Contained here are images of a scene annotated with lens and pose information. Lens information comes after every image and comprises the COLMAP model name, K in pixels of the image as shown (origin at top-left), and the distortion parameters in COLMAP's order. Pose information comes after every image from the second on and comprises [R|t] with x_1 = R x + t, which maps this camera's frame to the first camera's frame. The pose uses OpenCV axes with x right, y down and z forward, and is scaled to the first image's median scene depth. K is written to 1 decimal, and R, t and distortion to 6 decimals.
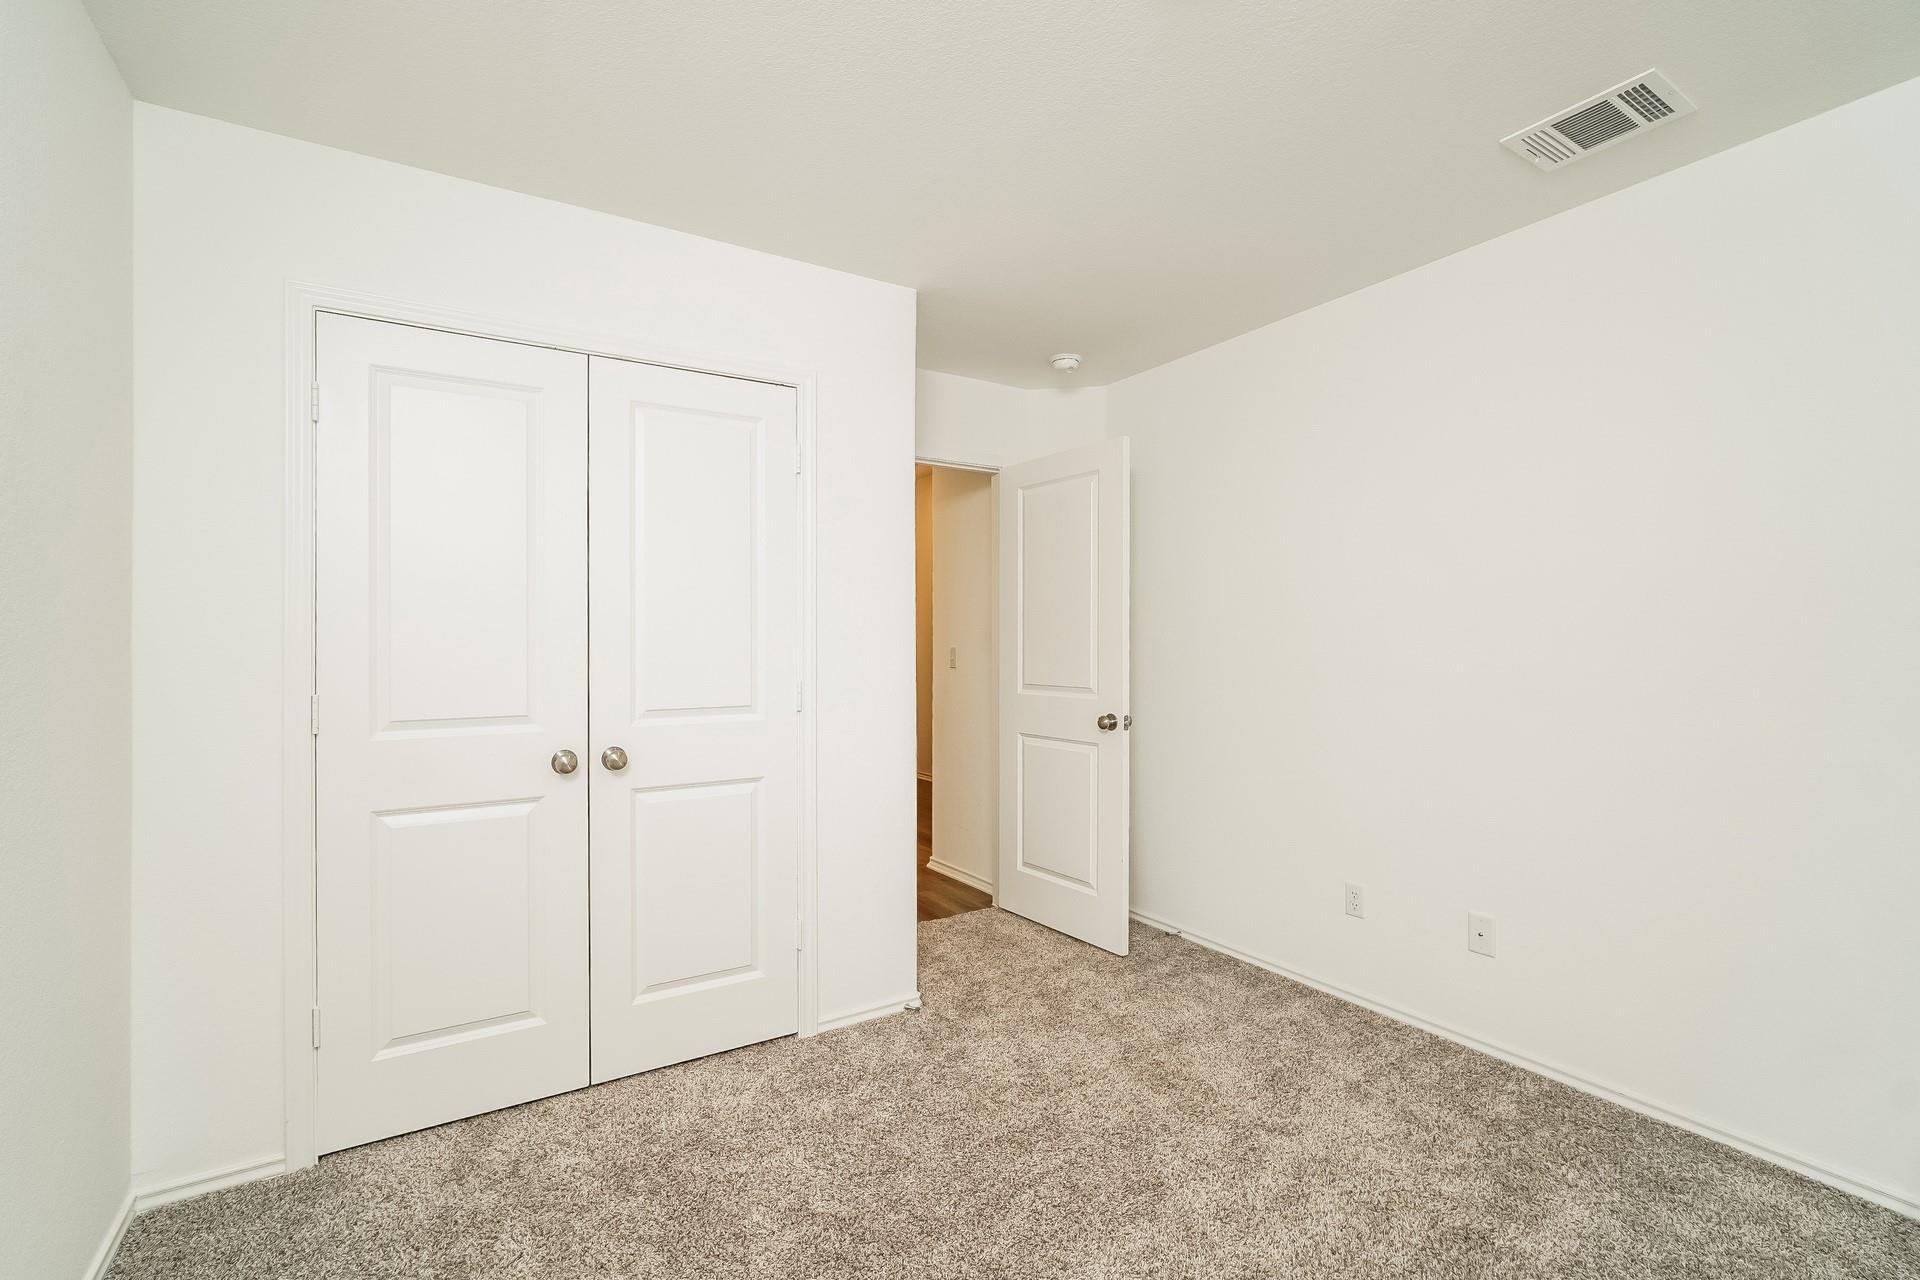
lens RADIAL K [[832.9, 0, 954.7], [0, 832.9, 648.1], [0, 0, 1]] dist [0.002002, 0.000564]
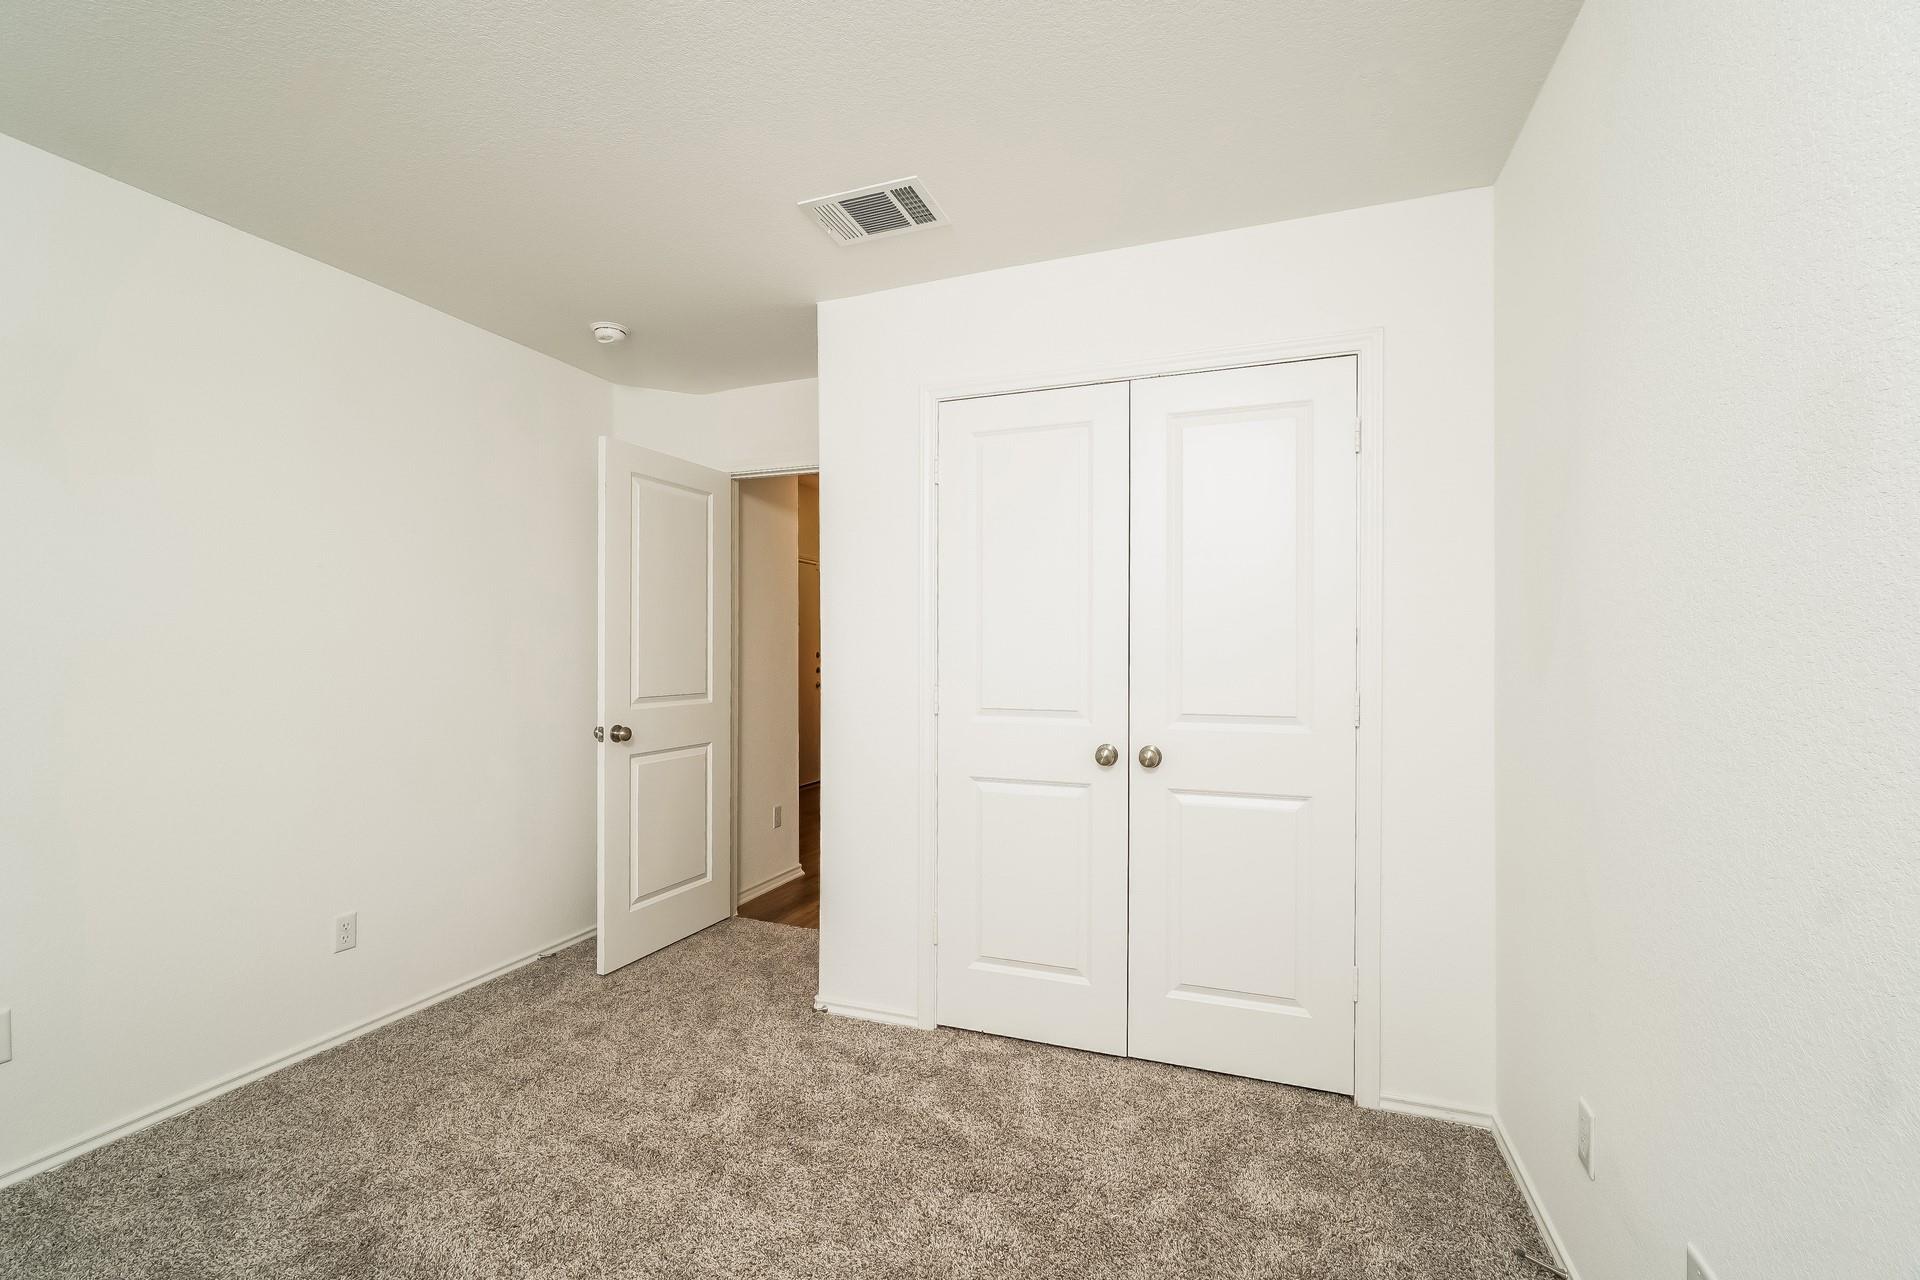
lens RADIAL K [[832.9, 0, 963.6], [0, 832.9, 652.8], [0, 0, 1]] dist [0.002002, 0.000564]
pose [[0.613409, 0.005443, -0.789746, 0.277172], [-0.004049, 0.999985, 0.003747, -0.003183], [0.789755, 0.000899, 0.613422, 0.161950]]
